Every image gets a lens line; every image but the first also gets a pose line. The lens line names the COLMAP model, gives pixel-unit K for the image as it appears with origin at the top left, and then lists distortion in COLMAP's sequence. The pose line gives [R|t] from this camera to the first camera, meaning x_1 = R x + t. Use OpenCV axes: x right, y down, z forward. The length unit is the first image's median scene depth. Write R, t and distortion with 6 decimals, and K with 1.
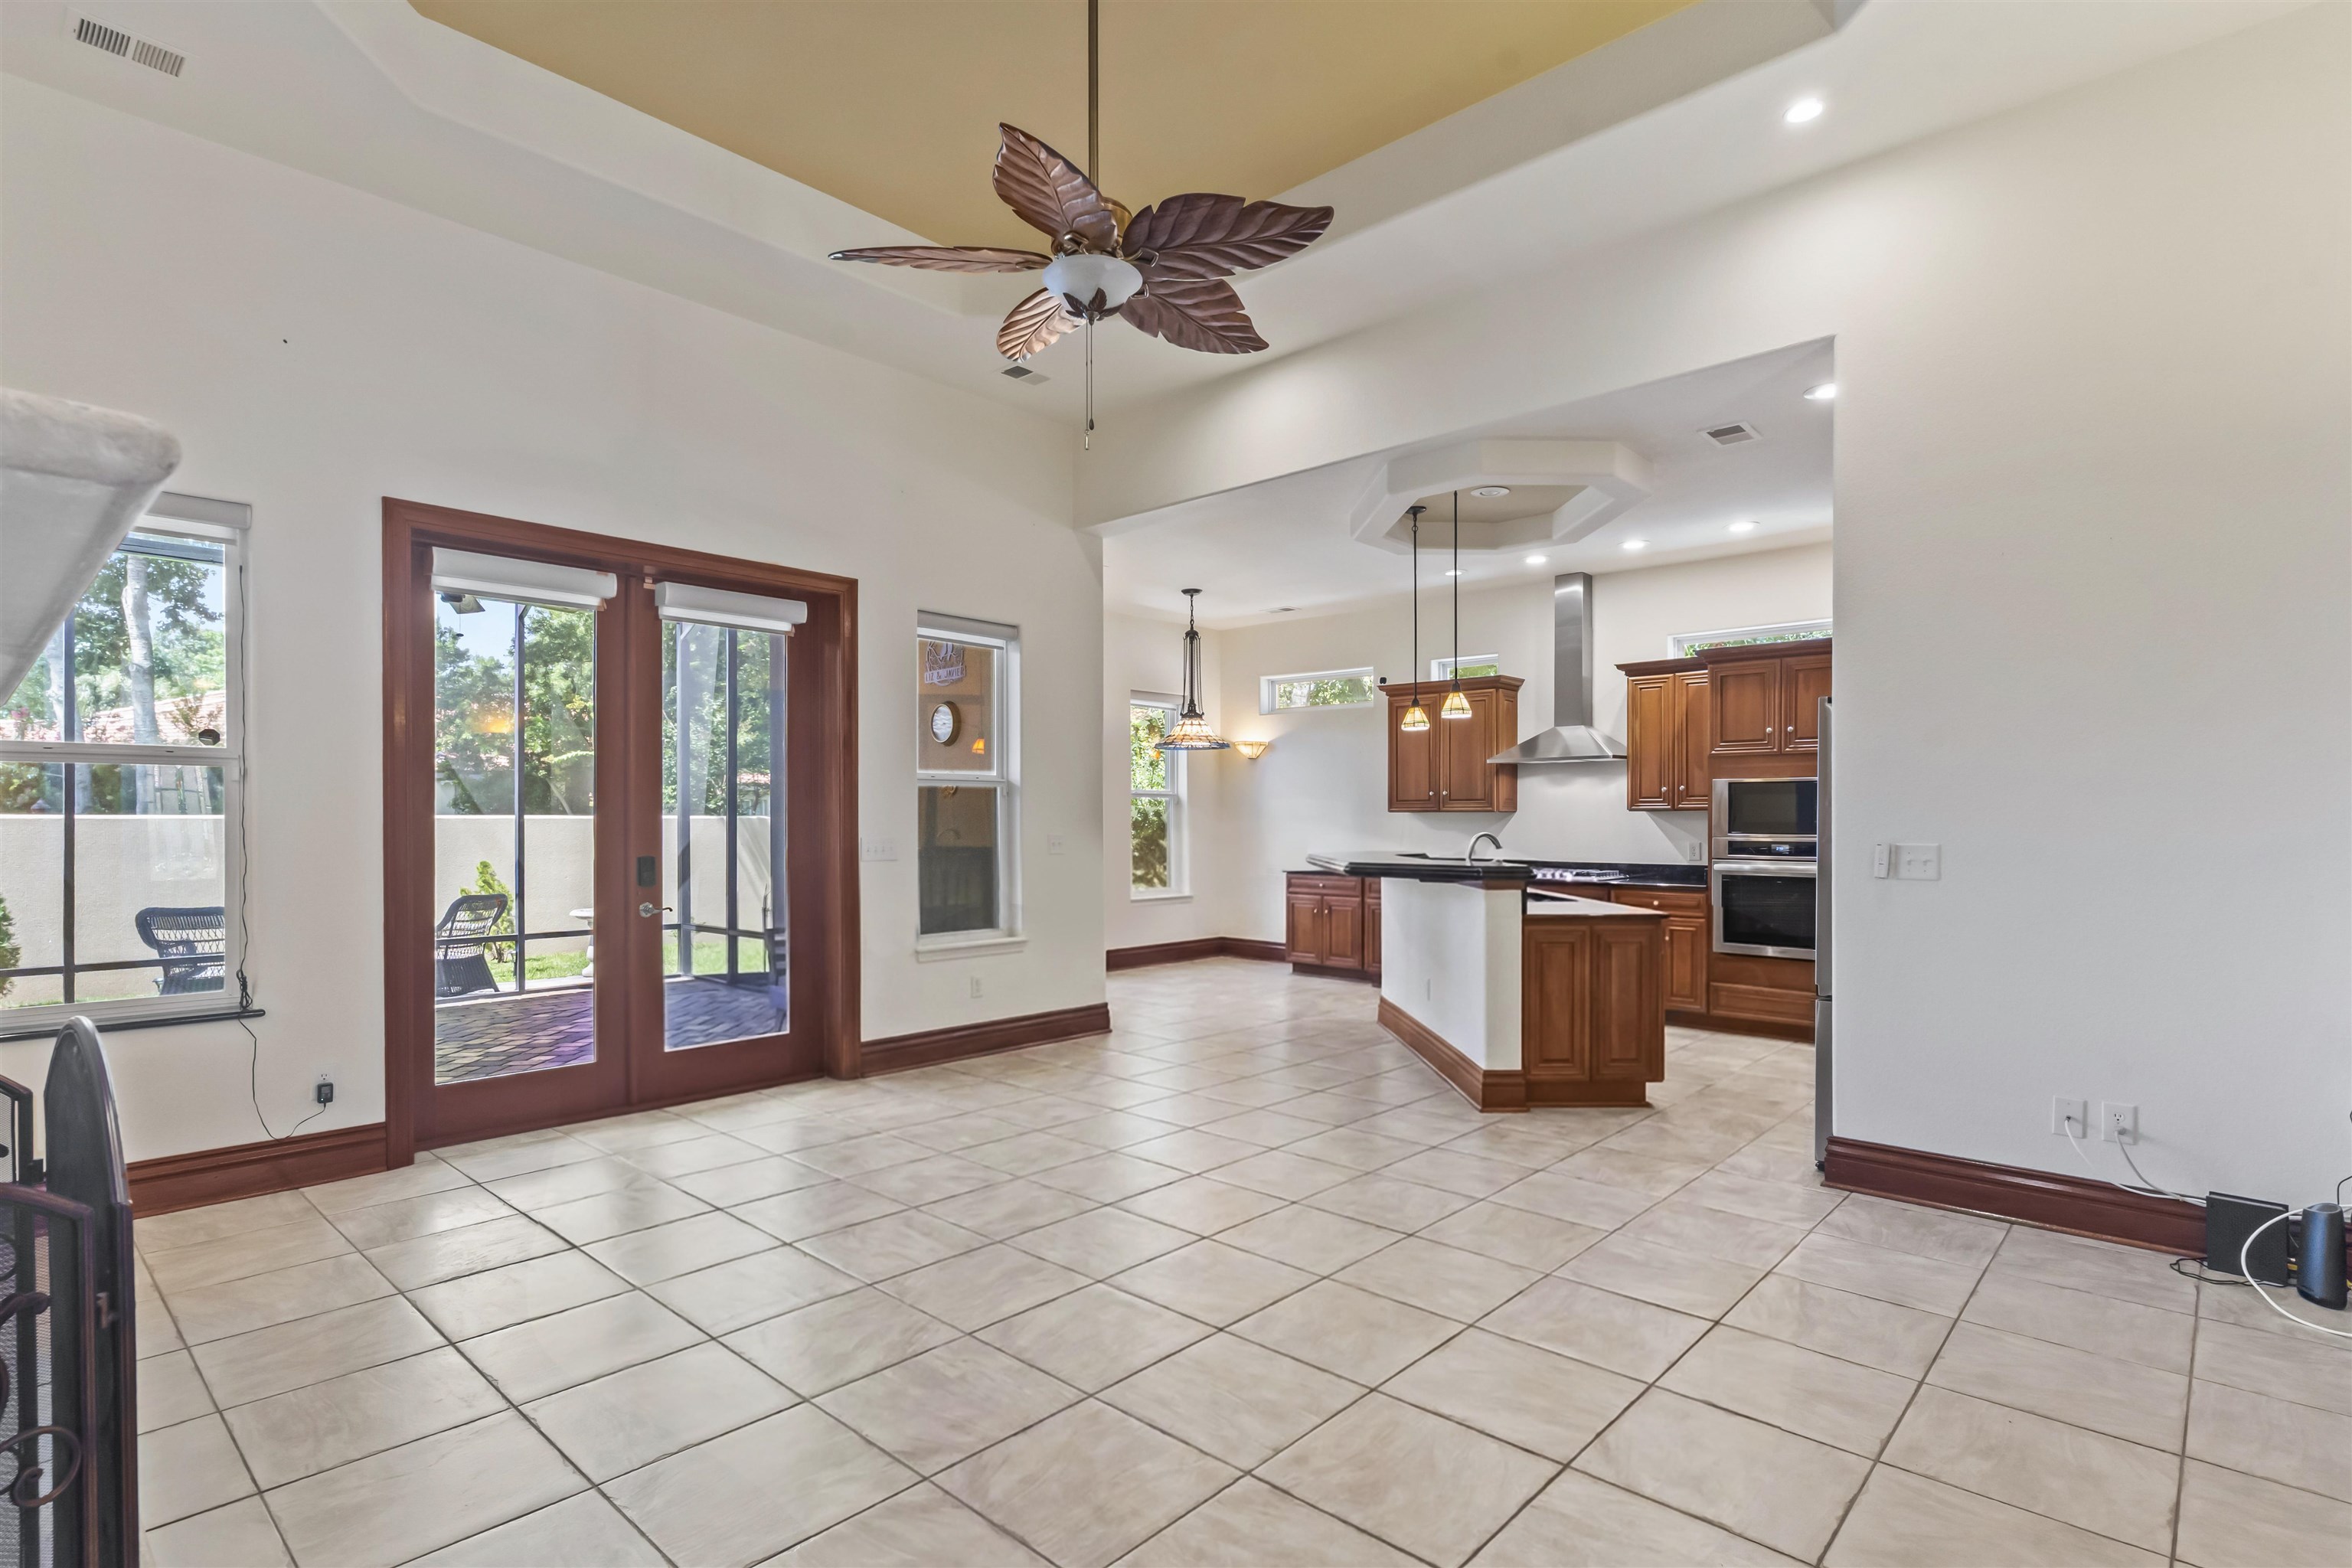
lens RADIAL K [[1151.5, 0, 1172.5], [0, 1151.5, 813.3], [0, 0, 1]] dist [0.003940, 0.000000]
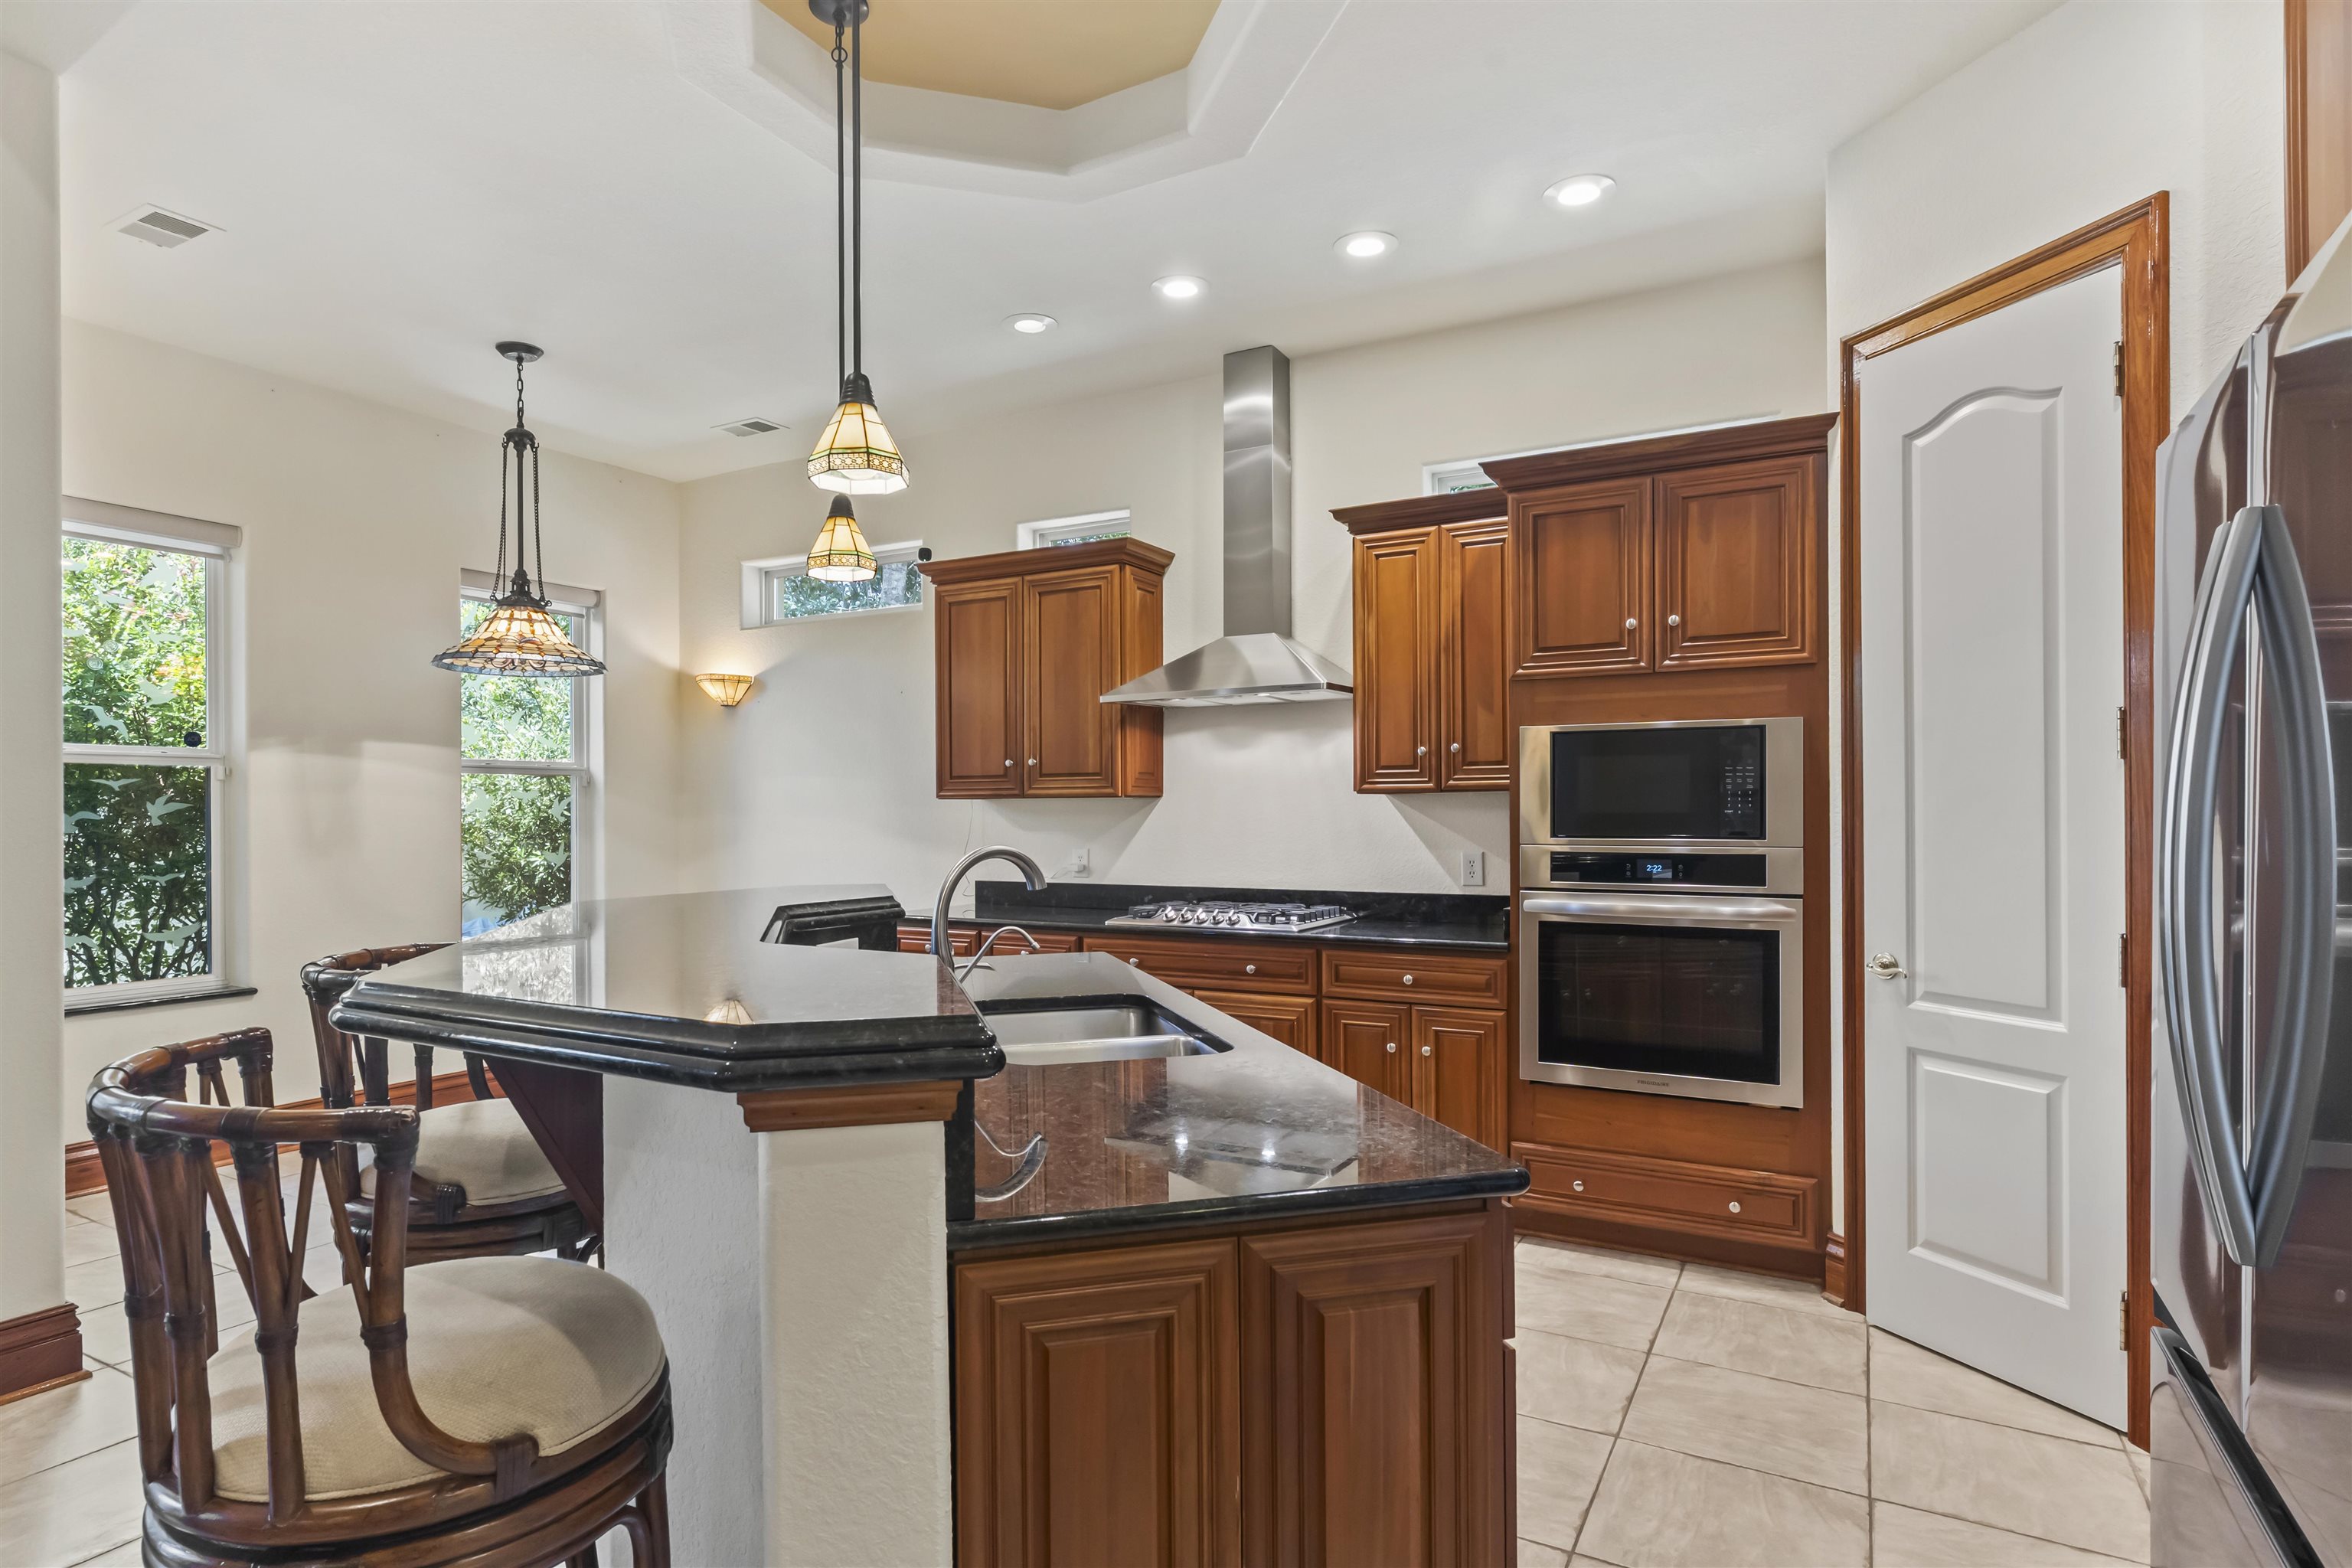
lens RADIAL K [[1251.0, 0, 1173.6], [0, 1251.0, 798.6], [0, 0, 1]] dist [-0.000747, 0.000359]
pose [[0.971091, -0.004009, 0.238676, 0.172653], [0.005431, 0.999971, -0.005301, 0.002838], [-0.238647, 0.006444, 0.971085, 0.450003]]
